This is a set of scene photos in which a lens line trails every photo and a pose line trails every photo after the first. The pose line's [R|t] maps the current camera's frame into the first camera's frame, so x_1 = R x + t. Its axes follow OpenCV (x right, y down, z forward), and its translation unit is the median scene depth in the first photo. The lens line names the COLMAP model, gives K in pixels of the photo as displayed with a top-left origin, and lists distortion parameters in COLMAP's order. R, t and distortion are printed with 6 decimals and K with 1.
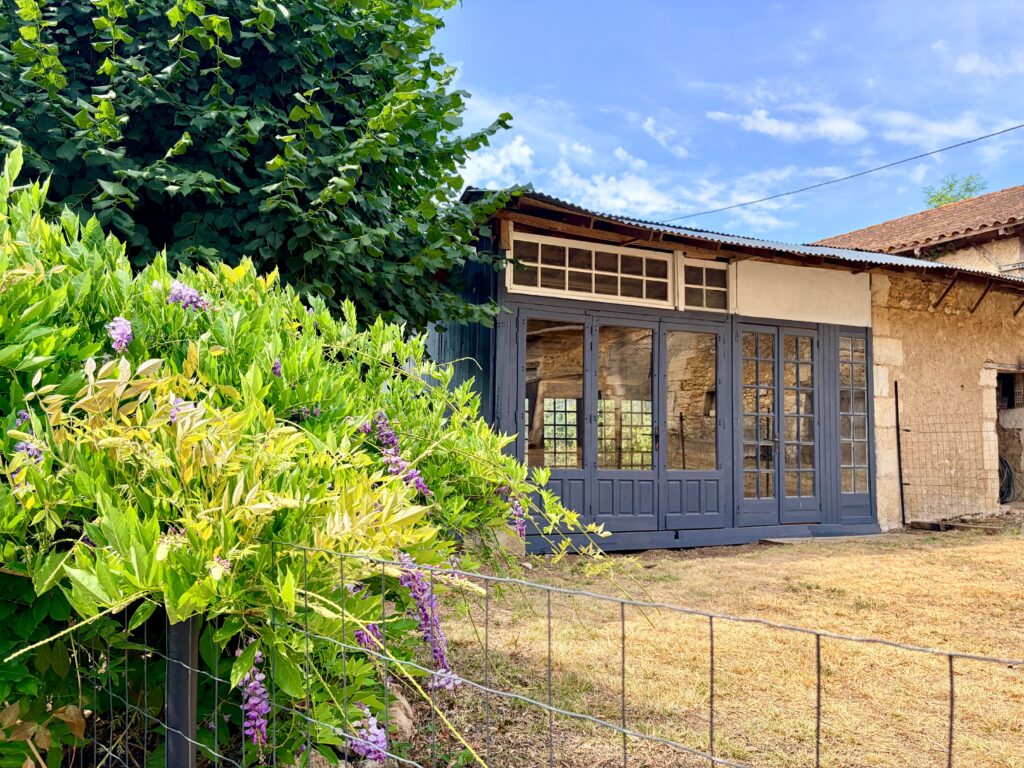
lens RADIAL K [[774.0, 0, 514.4], [0, 774.0, 385.8], [0, 0, 1]] dist [0.032188, -0.013157]
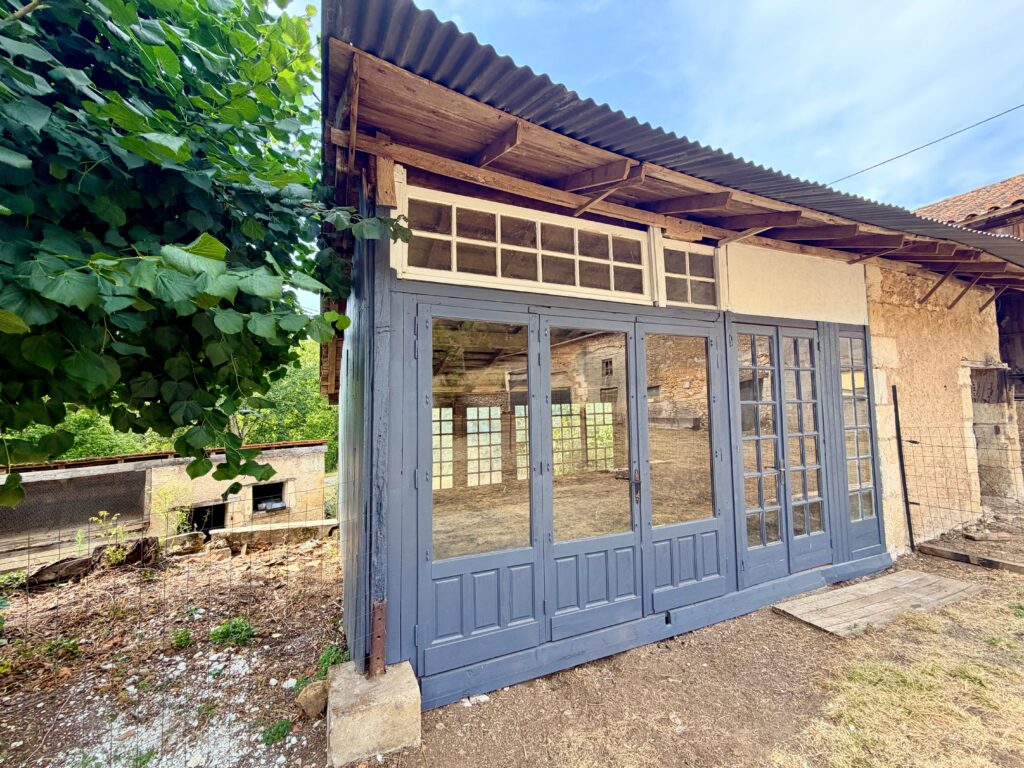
lens RADIAL K [[412.6, 0, 516.7], [0, 412.6, 380.7], [0, 0, 1]] dist [-0.000785, 0.000221]
pose [[0.999098, -0.032268, -0.027616, 0.081208], [0.032468, 0.999450, 0.006796, -0.032022], [0.027381, -0.007686, 0.999596, 0.577236]]
